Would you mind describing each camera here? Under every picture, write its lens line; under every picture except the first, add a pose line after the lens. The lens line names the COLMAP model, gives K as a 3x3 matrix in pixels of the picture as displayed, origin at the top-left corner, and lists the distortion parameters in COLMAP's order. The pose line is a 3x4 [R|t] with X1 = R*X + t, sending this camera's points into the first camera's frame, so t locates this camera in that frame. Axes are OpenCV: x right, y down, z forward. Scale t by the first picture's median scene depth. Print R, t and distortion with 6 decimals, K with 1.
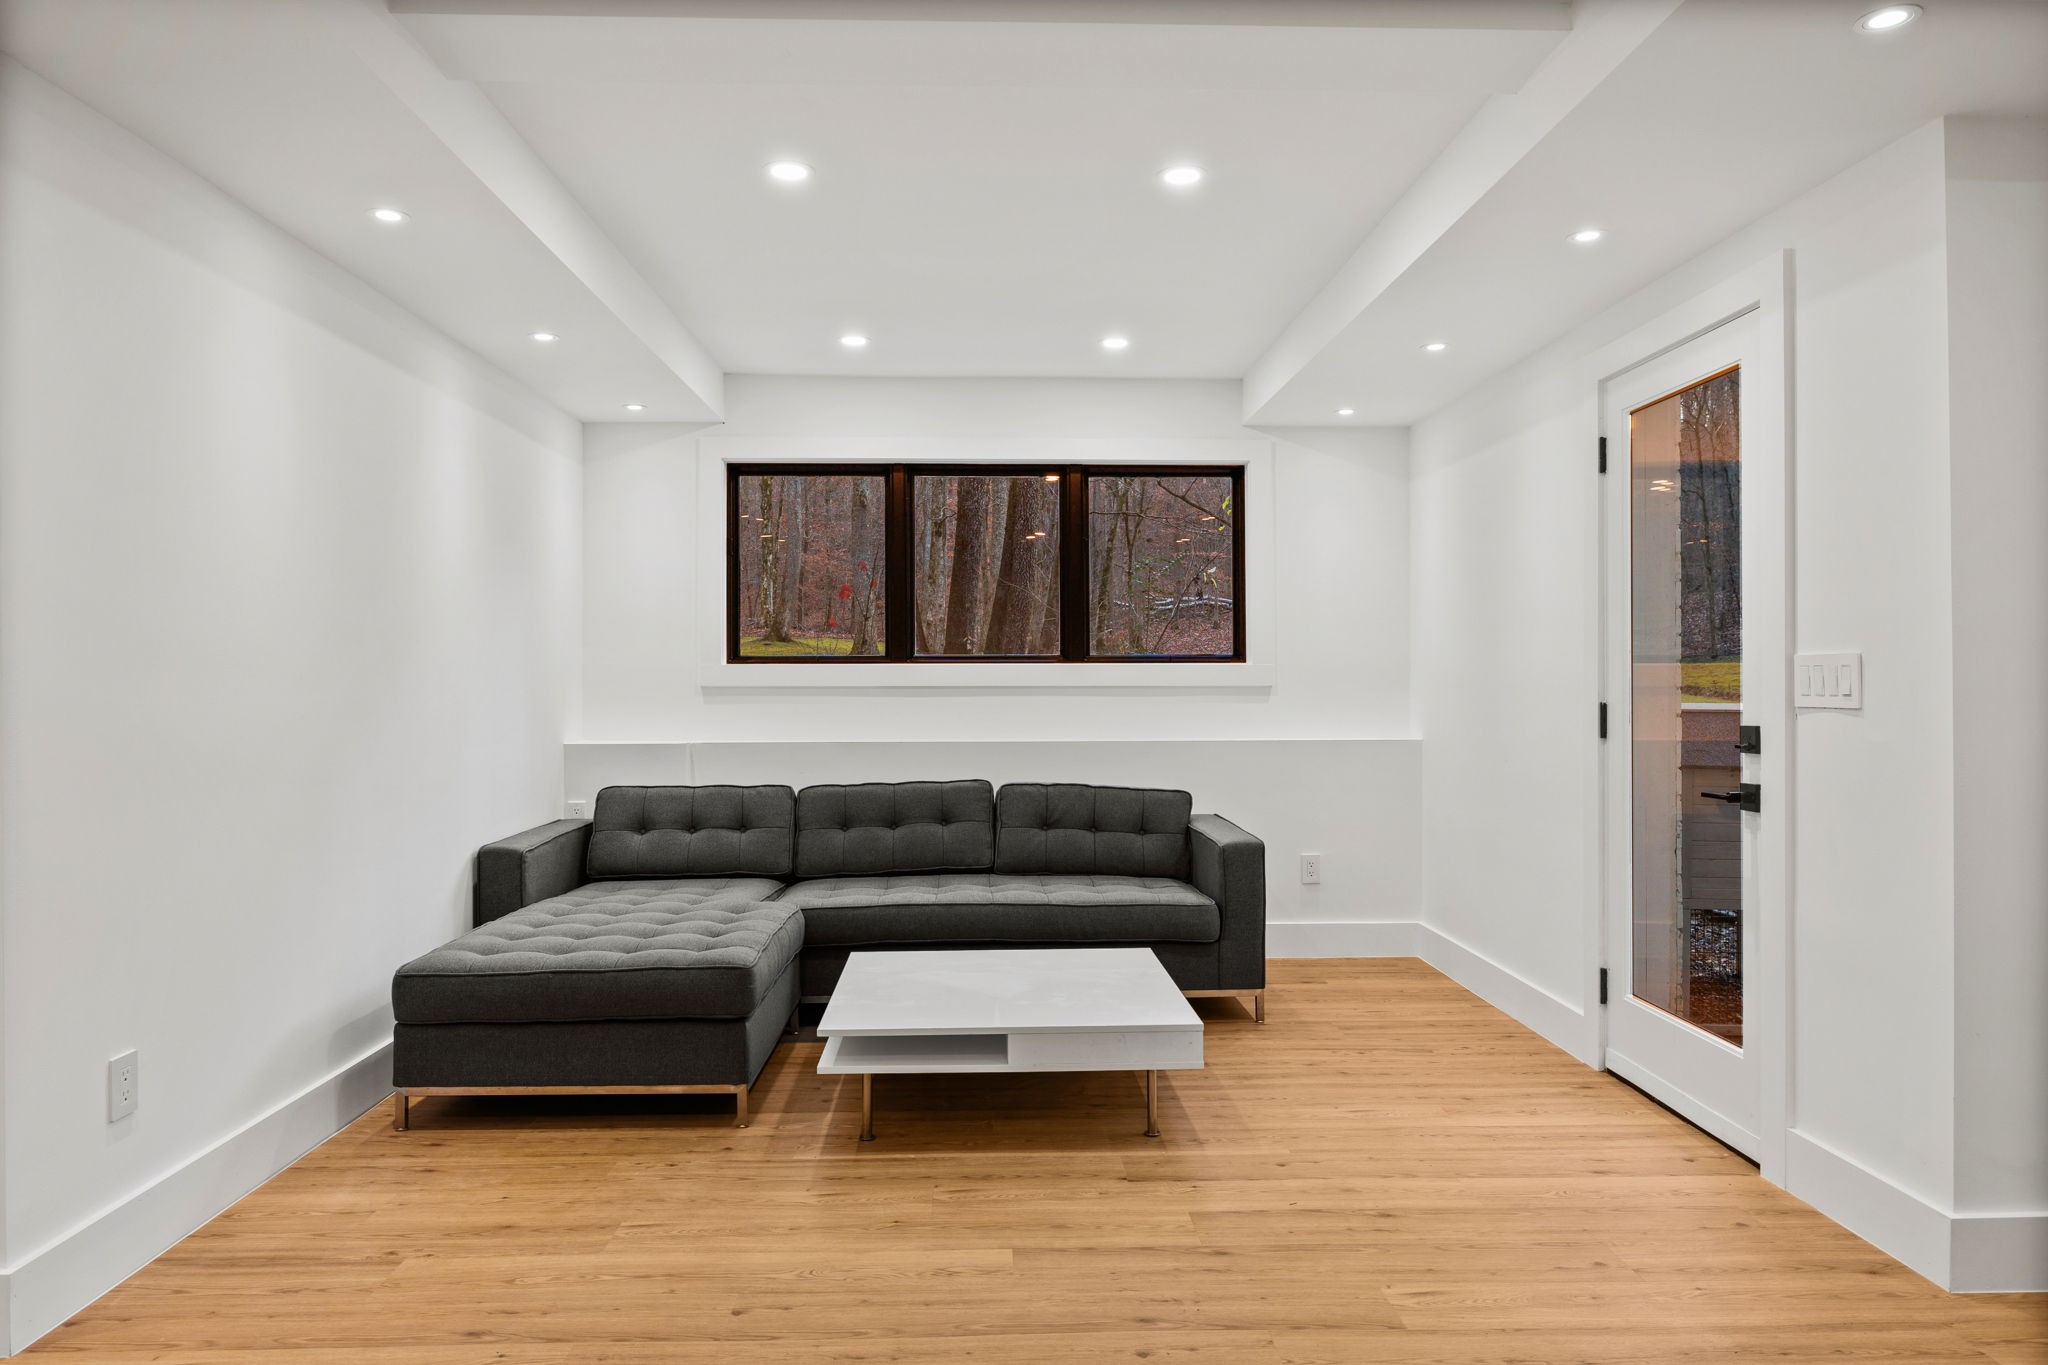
lens RADIAL K [[1309.7, 0, 1026.5], [0, 1309.7, 689.4], [0, 0, 1]] dist [-0.000677, 0.001774]
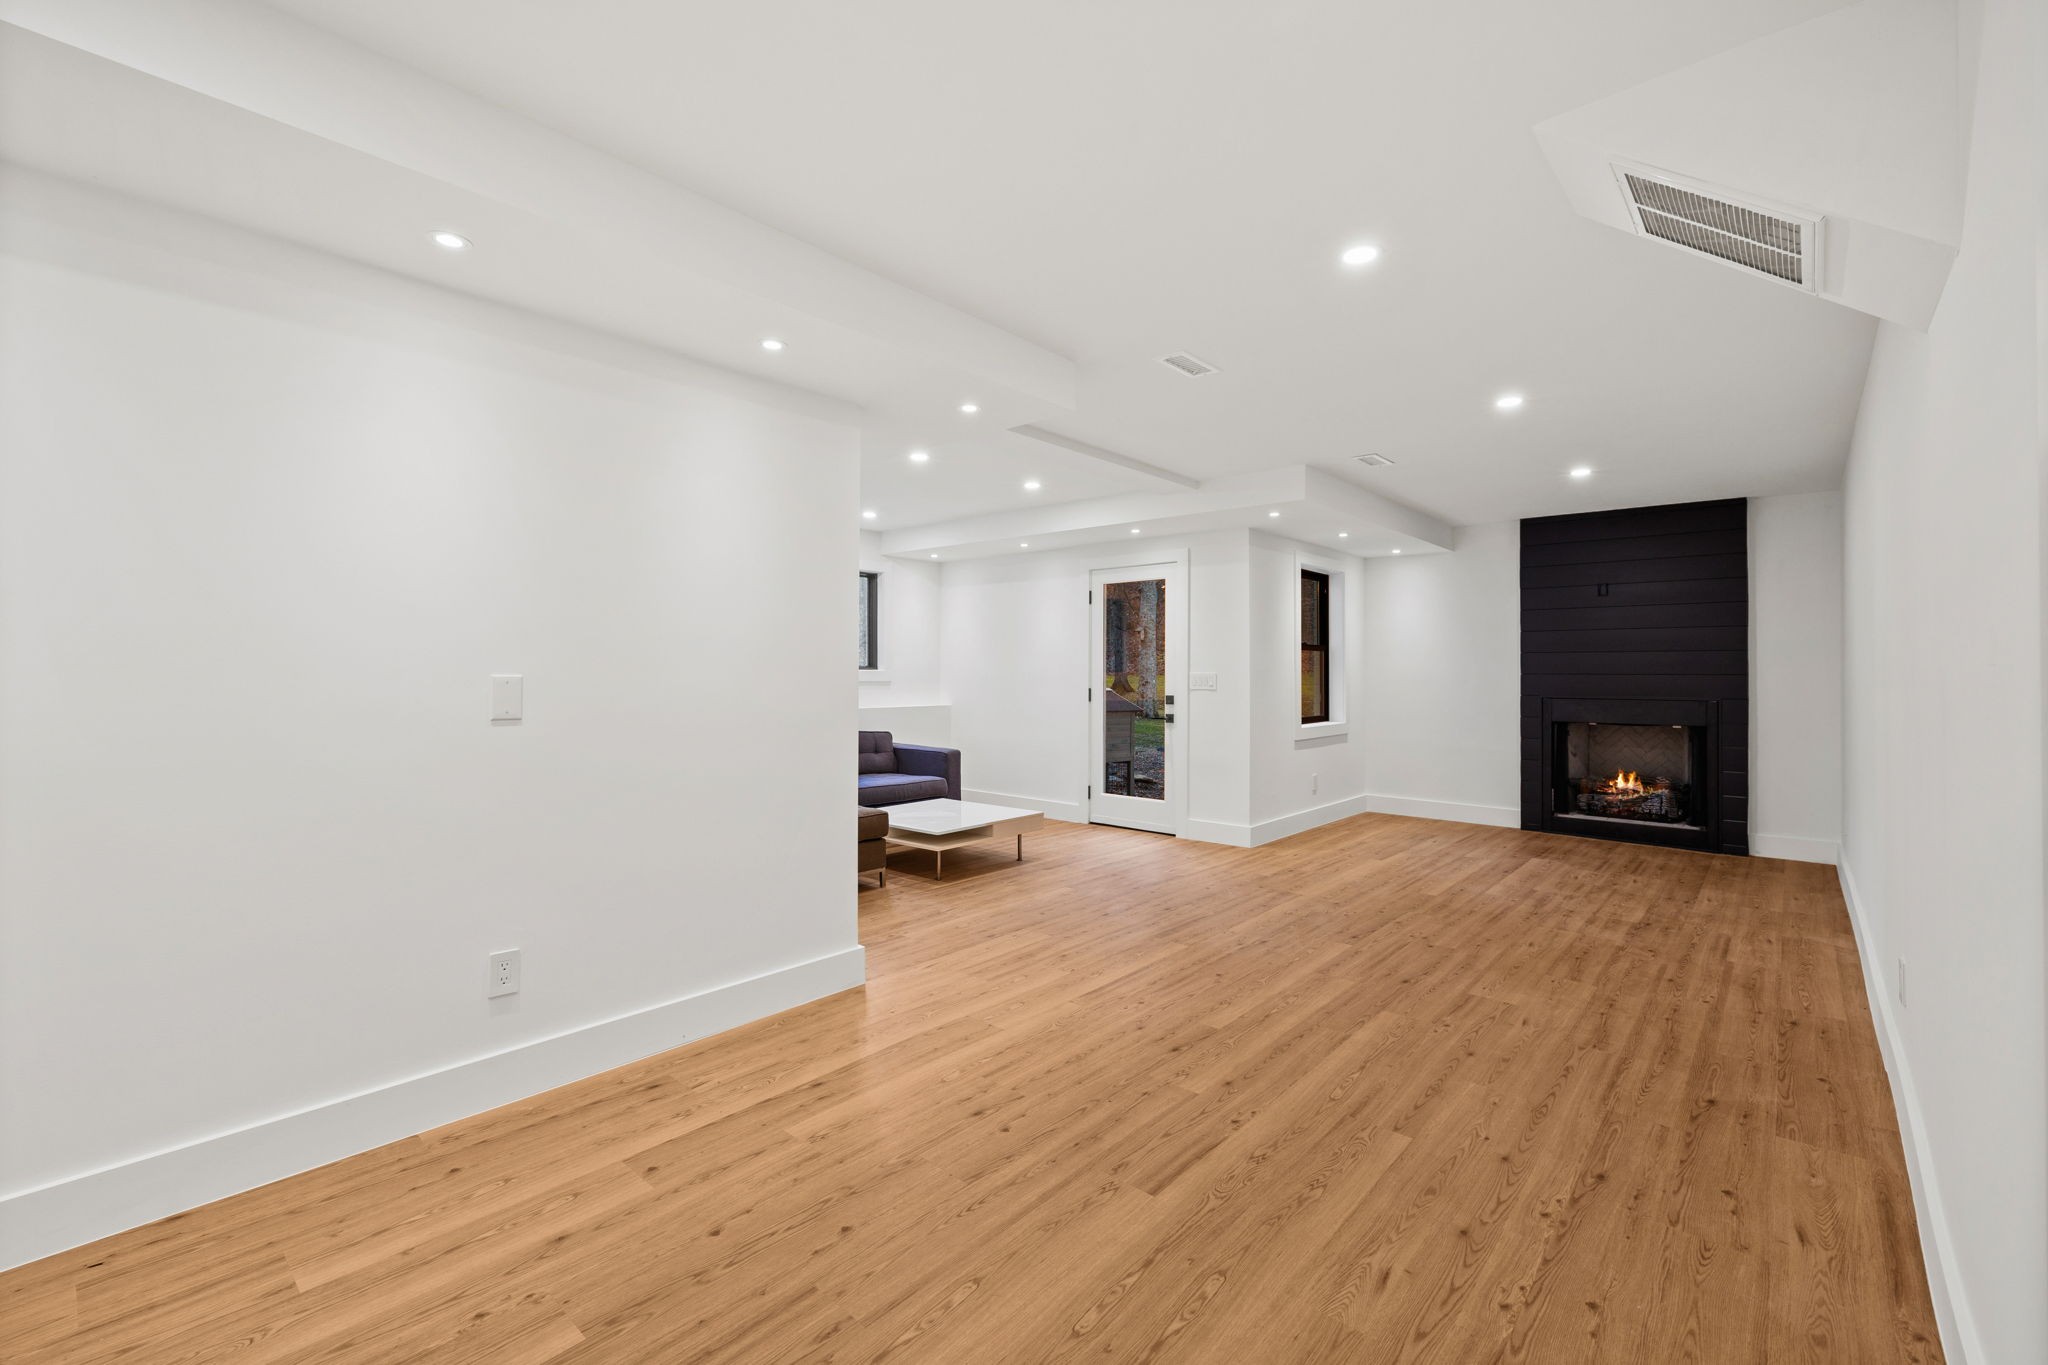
lens RADIAL K [[851.5, 0, 1020.4], [0, 851.5, 675.2], [0, 0, 1]] dist [-0.000525, 0.000115]
pose [[0.688793, 0.004976, 0.724941, -1.229650], [-0.001315, 0.999983, -0.005614, -0.008966], [-0.724957, 0.002913, 0.688788, -0.152093]]
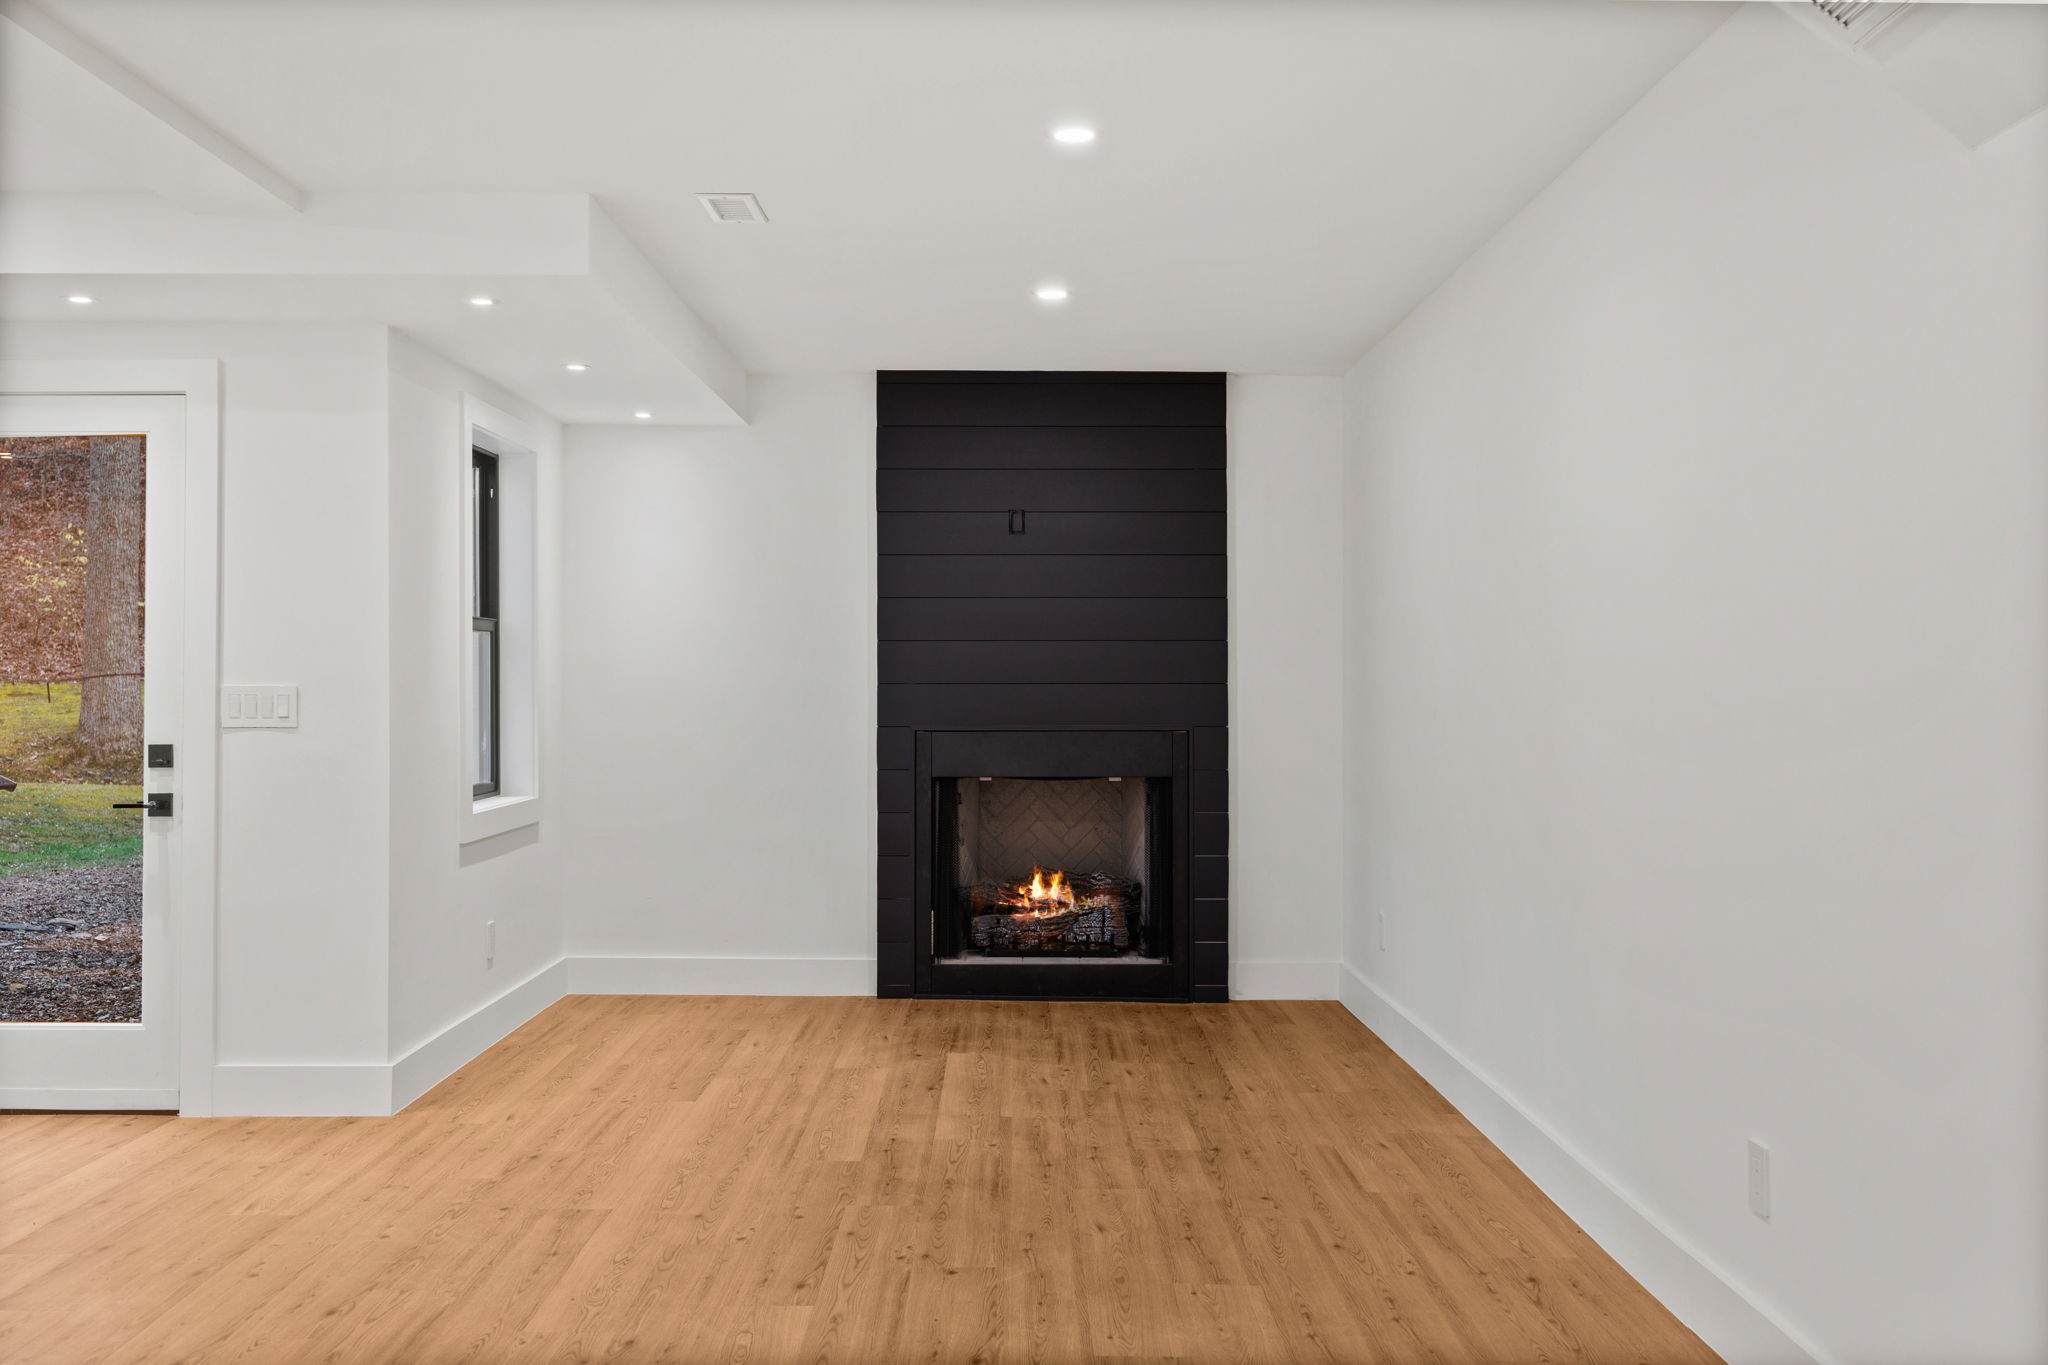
lens RADIAL K [[1970.5, 0, 1019.4], [0, 1970.5, 675.4], [0, 0, 1]] dist [-0.009082, 0.000000]
pose [[0.038120, 0.007462, 0.999245, -1.255544], [0.006442, 0.999950, -0.007713, -0.016690], [-0.999252, 0.006731, 0.038070, 0.164016]]
